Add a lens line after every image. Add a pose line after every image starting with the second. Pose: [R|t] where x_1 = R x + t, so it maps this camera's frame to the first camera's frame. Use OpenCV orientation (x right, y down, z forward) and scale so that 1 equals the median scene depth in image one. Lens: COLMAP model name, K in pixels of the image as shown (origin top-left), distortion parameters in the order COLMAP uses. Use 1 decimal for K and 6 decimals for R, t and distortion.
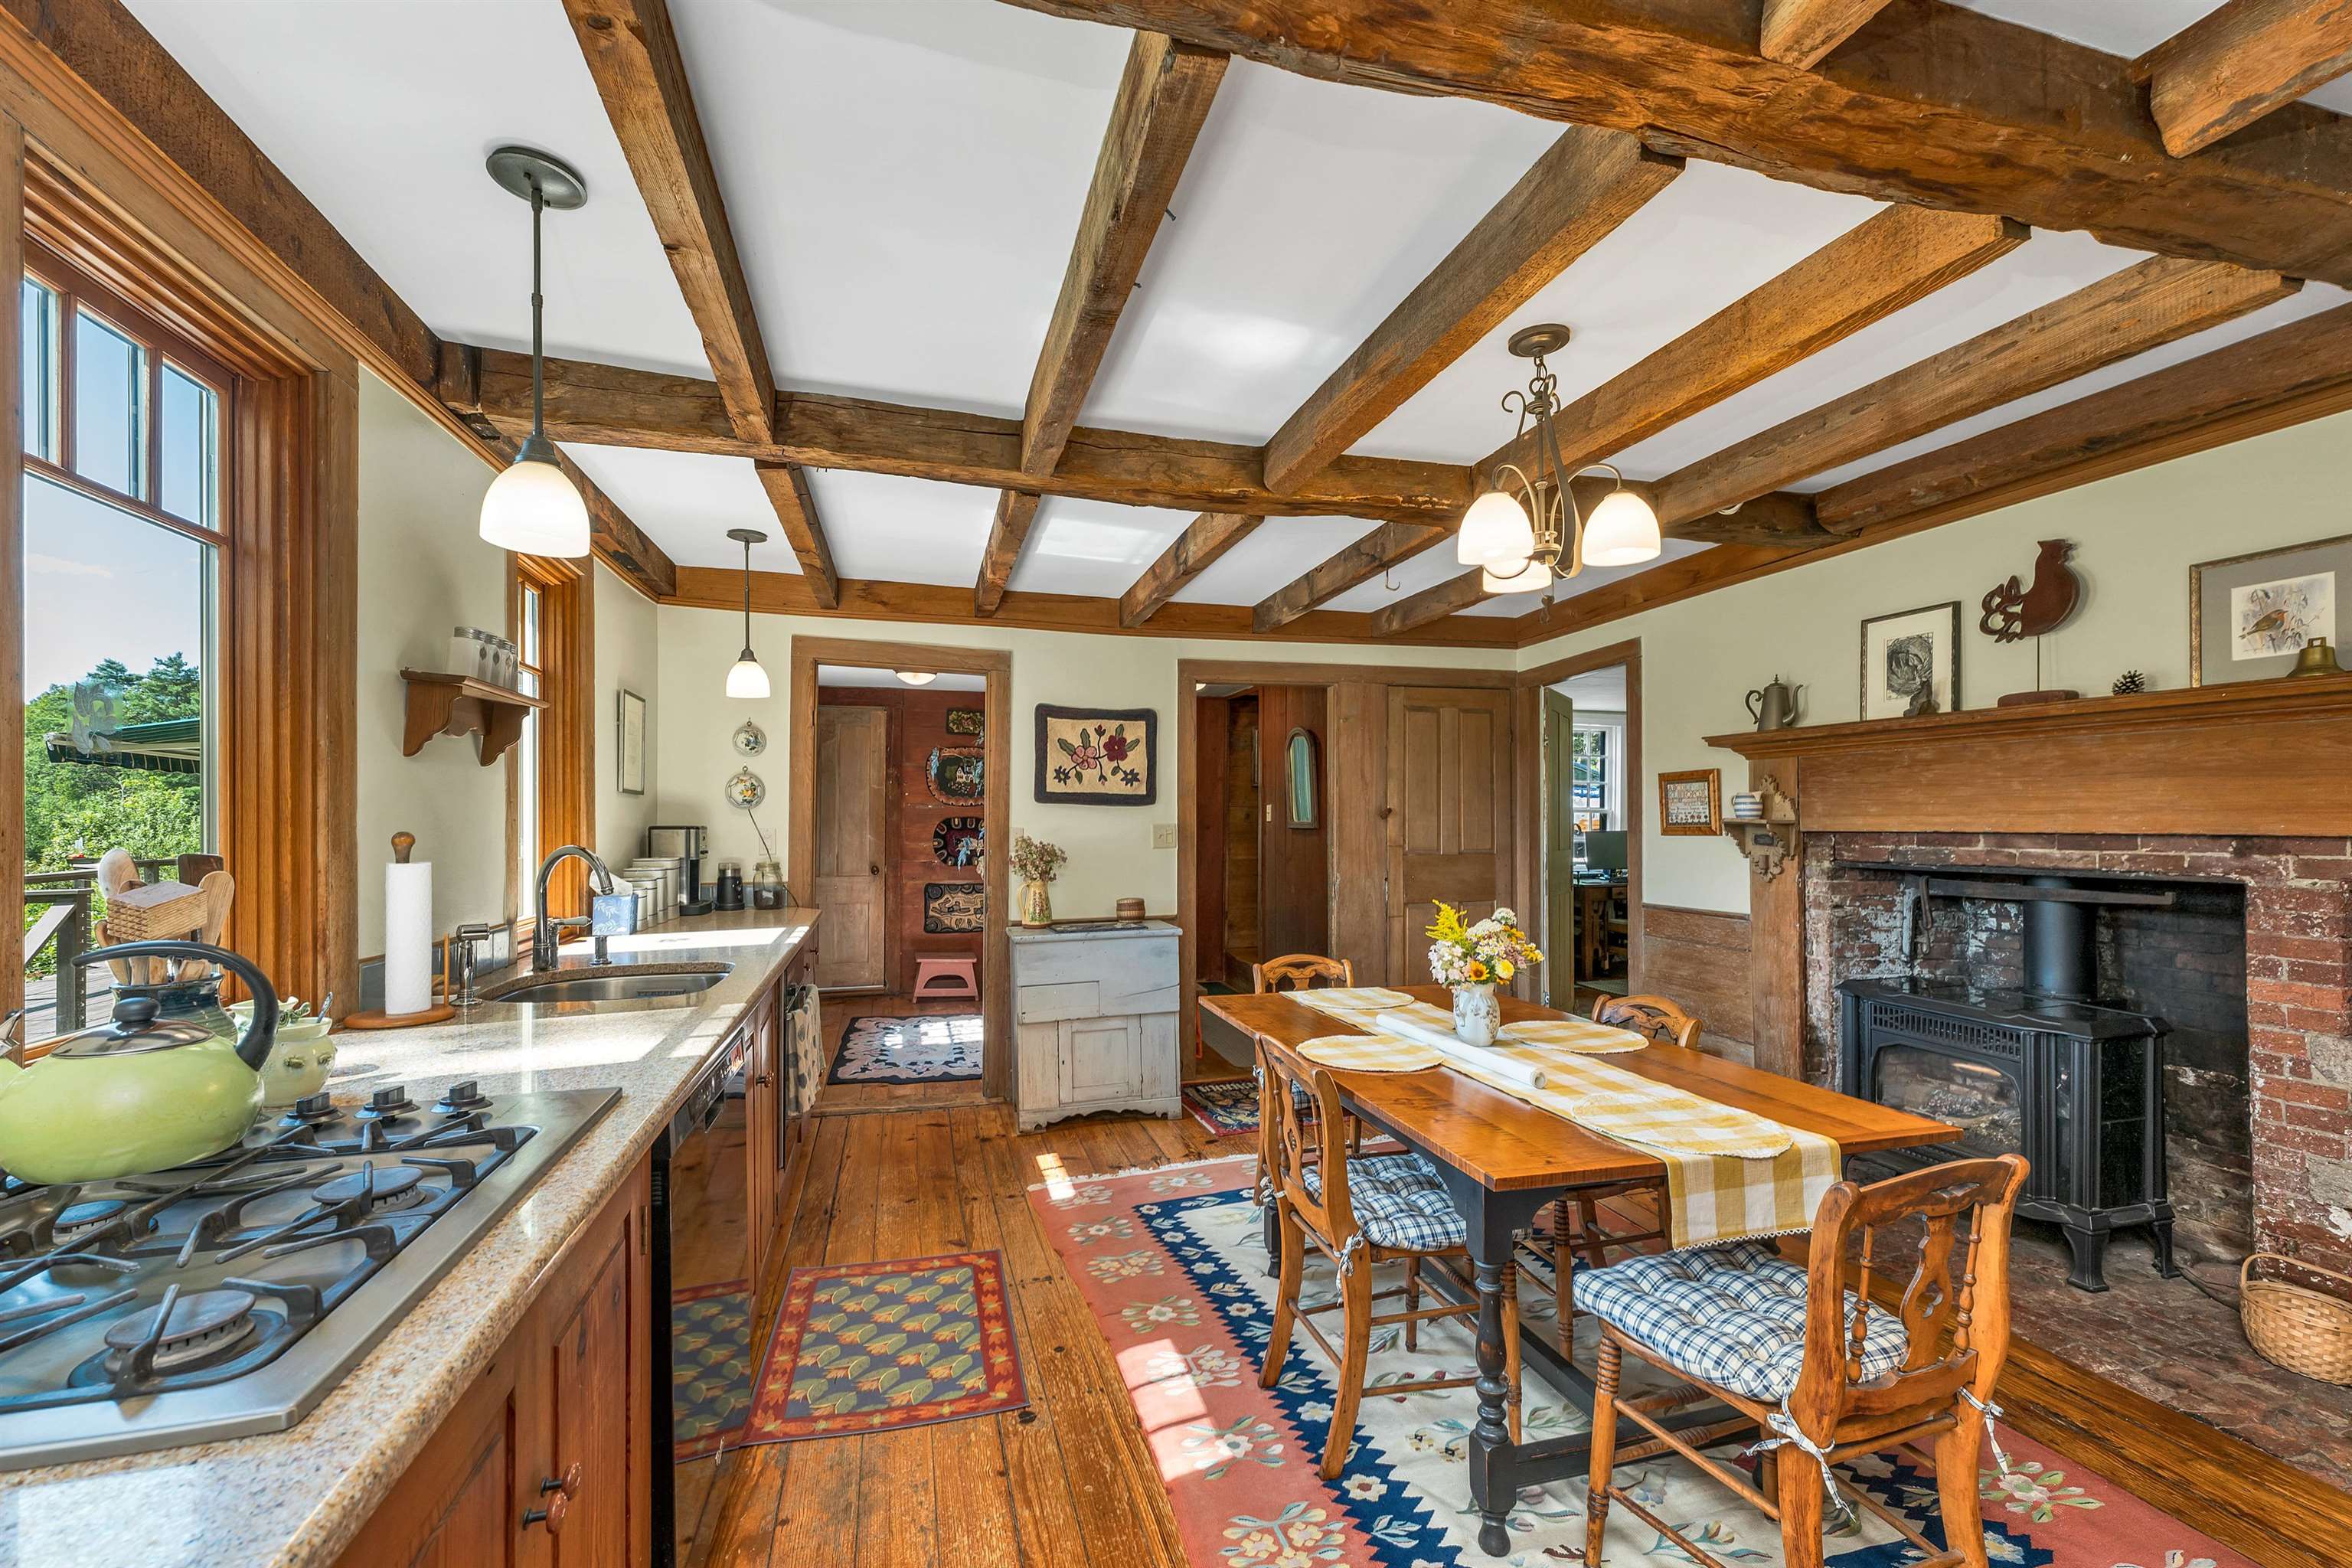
lens RADIAL K [[961.8, 0, 1169.5], [0, 961.8, 821.0], [0, 0, 1]] dist [0.001961, 0.000086]
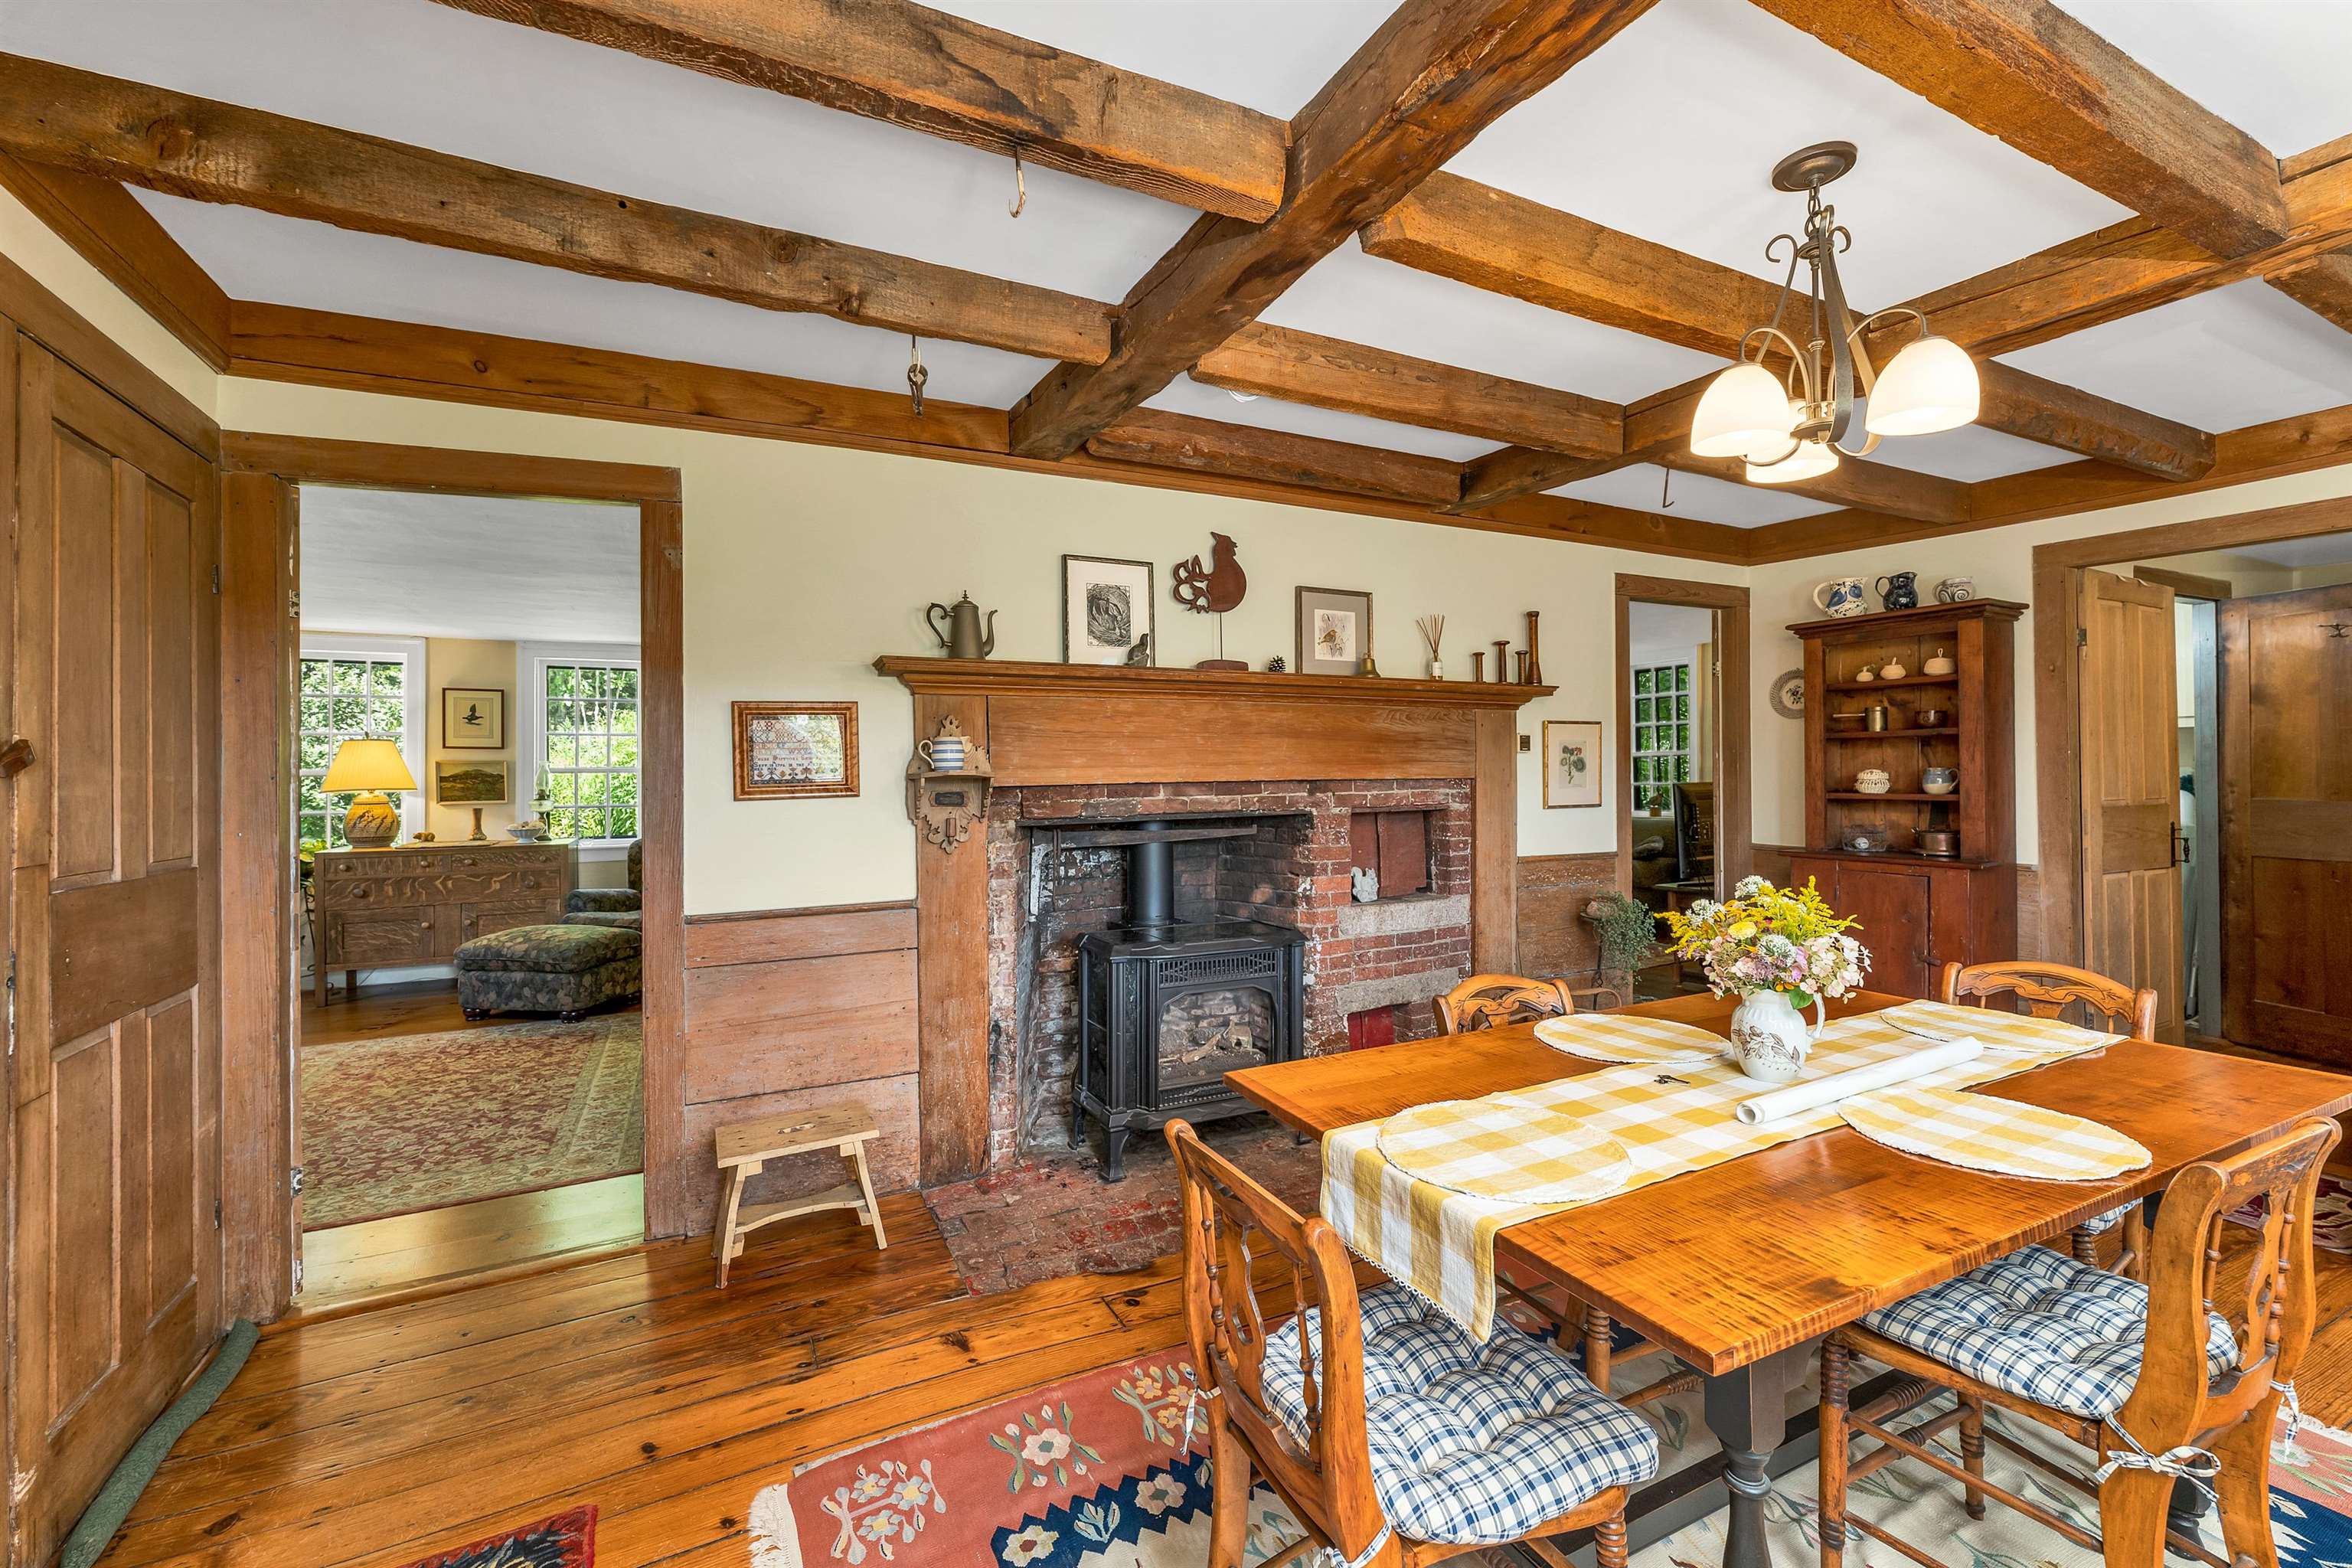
lens RADIAL K [[964.4, 0, 1173.1], [0, 964.4, 771.4], [0, 0, 1]] dist [0.001304, -0.000297]
pose [[-0.181667, 0.009408, 0.983315, -0.209929], [0.015578, 0.999856, -0.006688, 0.006199], [-0.983237, 0.014103, -0.181788, 1.119093]]
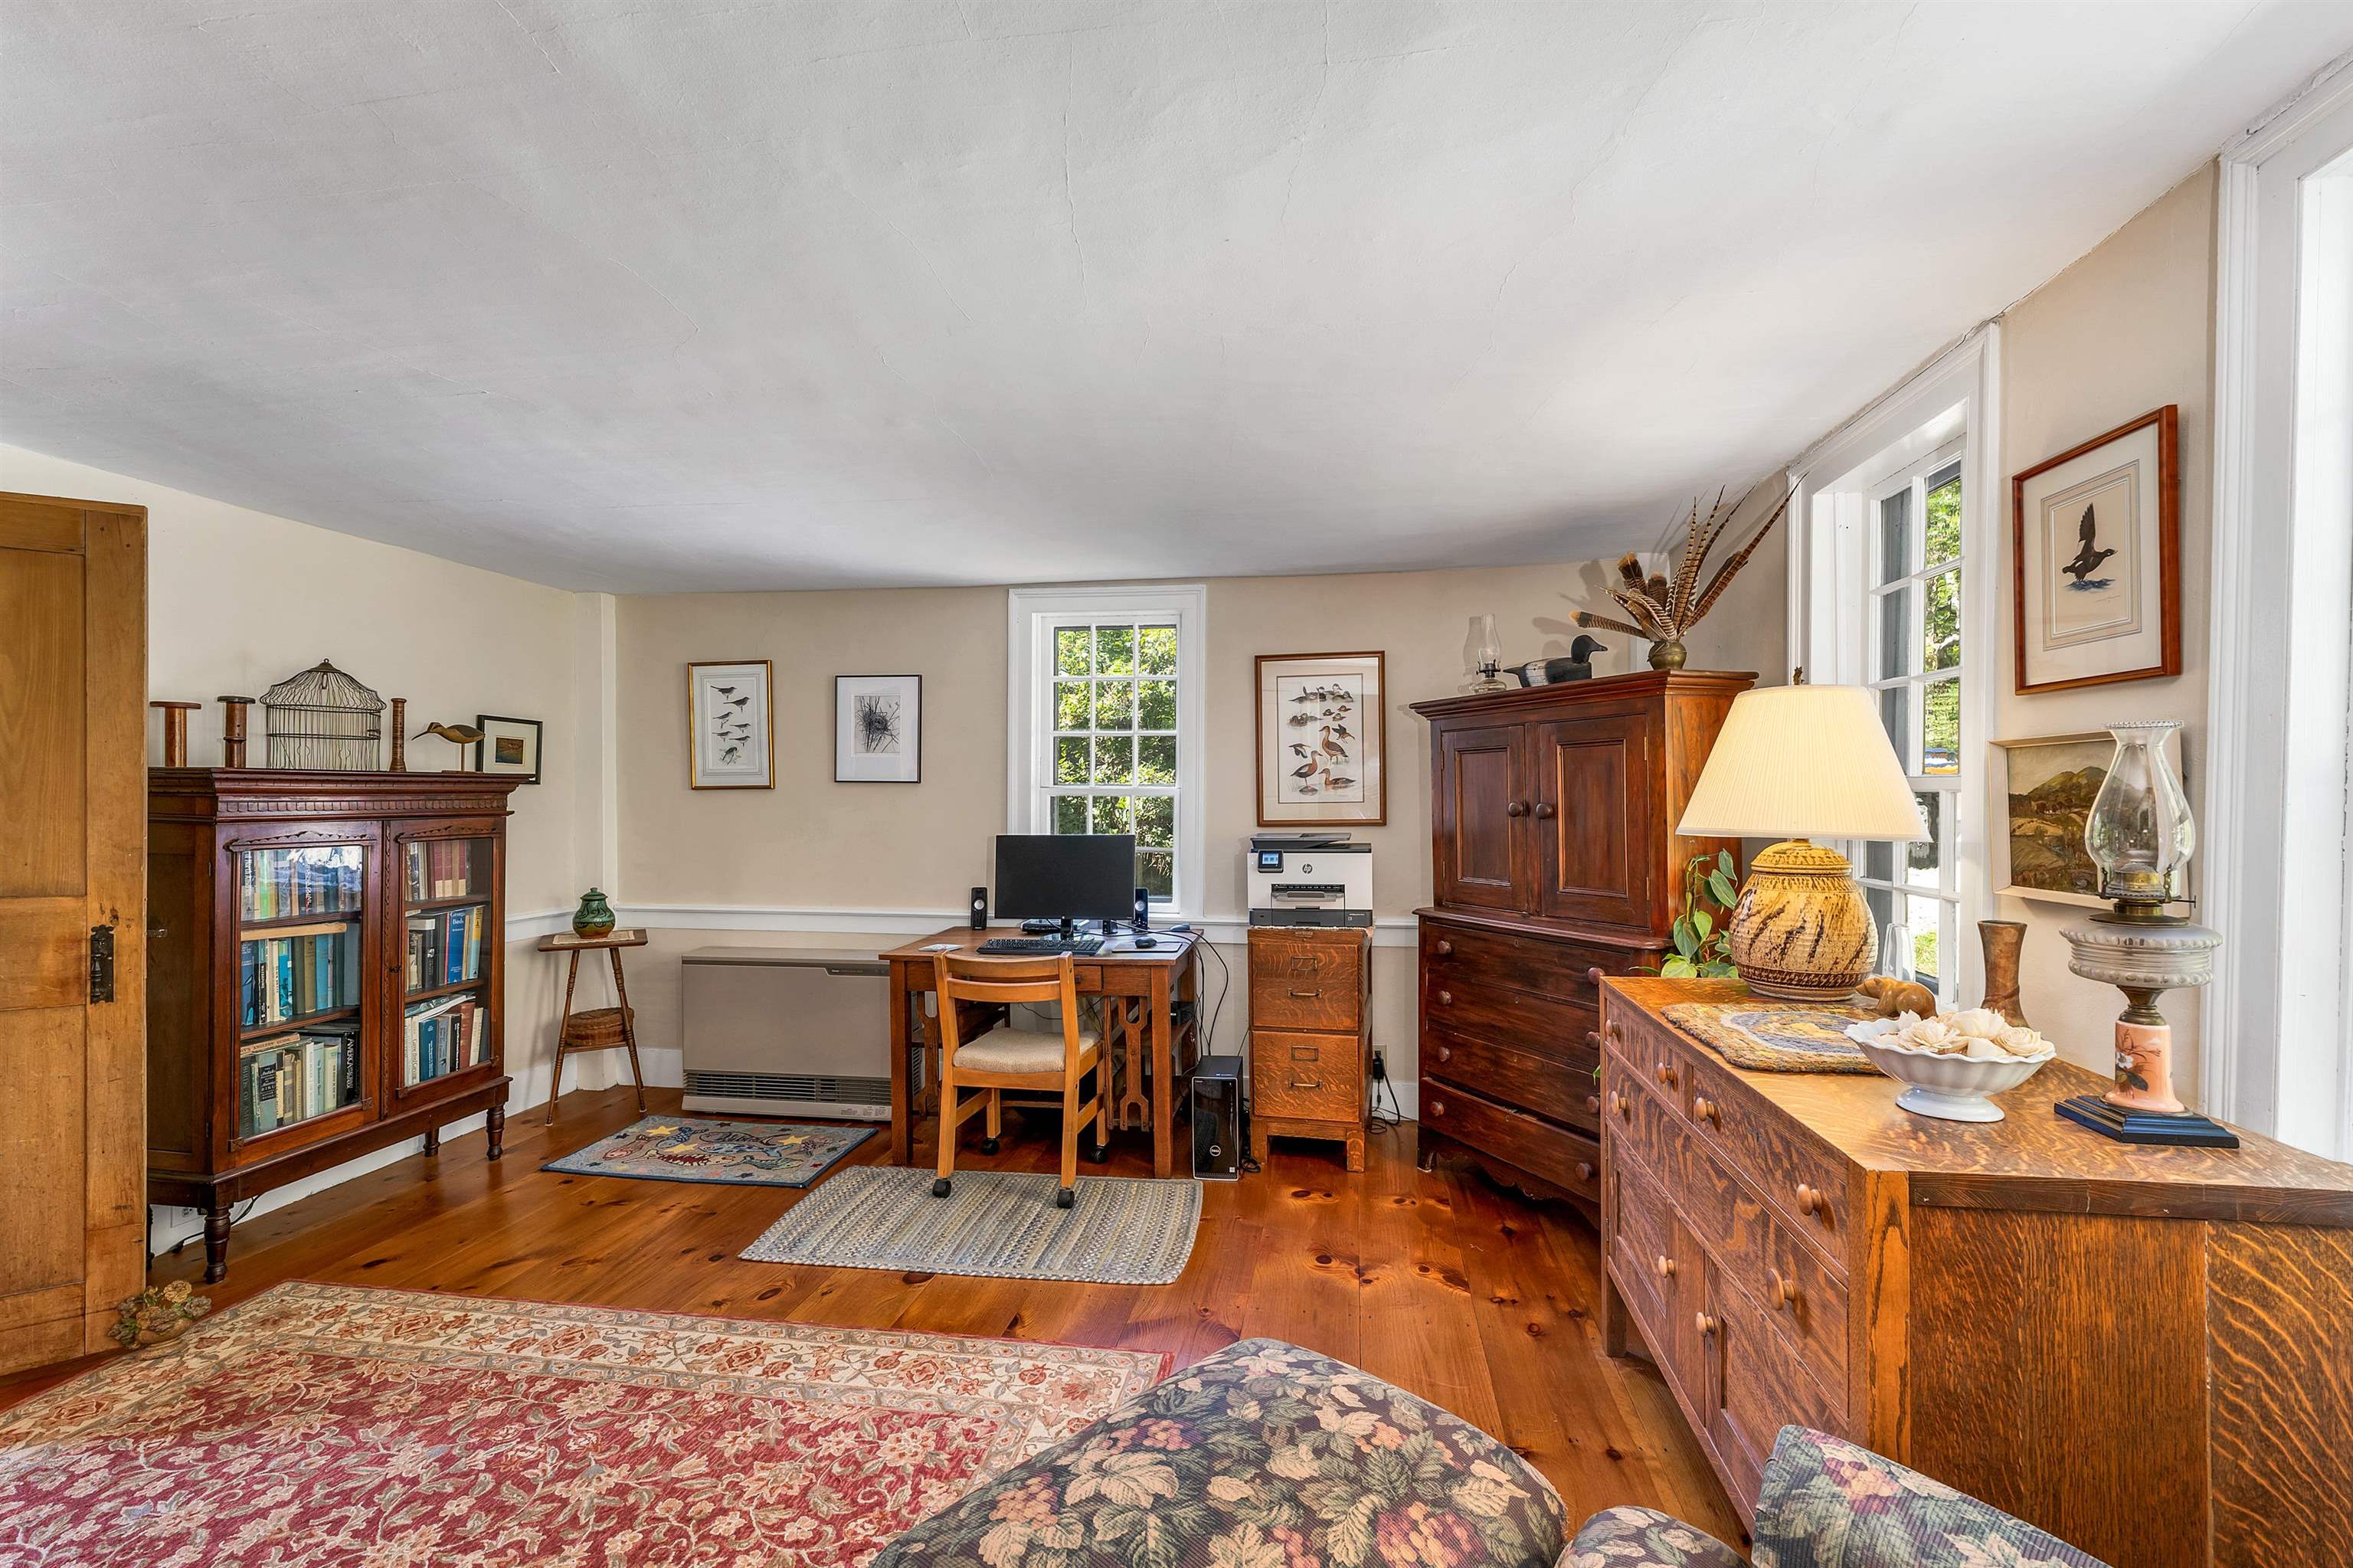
lens RADIAL K [[985.1, 0, 1181.3], [0, 985.1, 801.1], [0, 0, 1]] dist [0.001397, -0.000270]
pose [[0.905283, 0.001810, -0.424805, 1.775323], [-0.000065, 0.999991, 0.004124, -0.018495], [0.424809, -0.003706, 0.905275, 1.511597]]
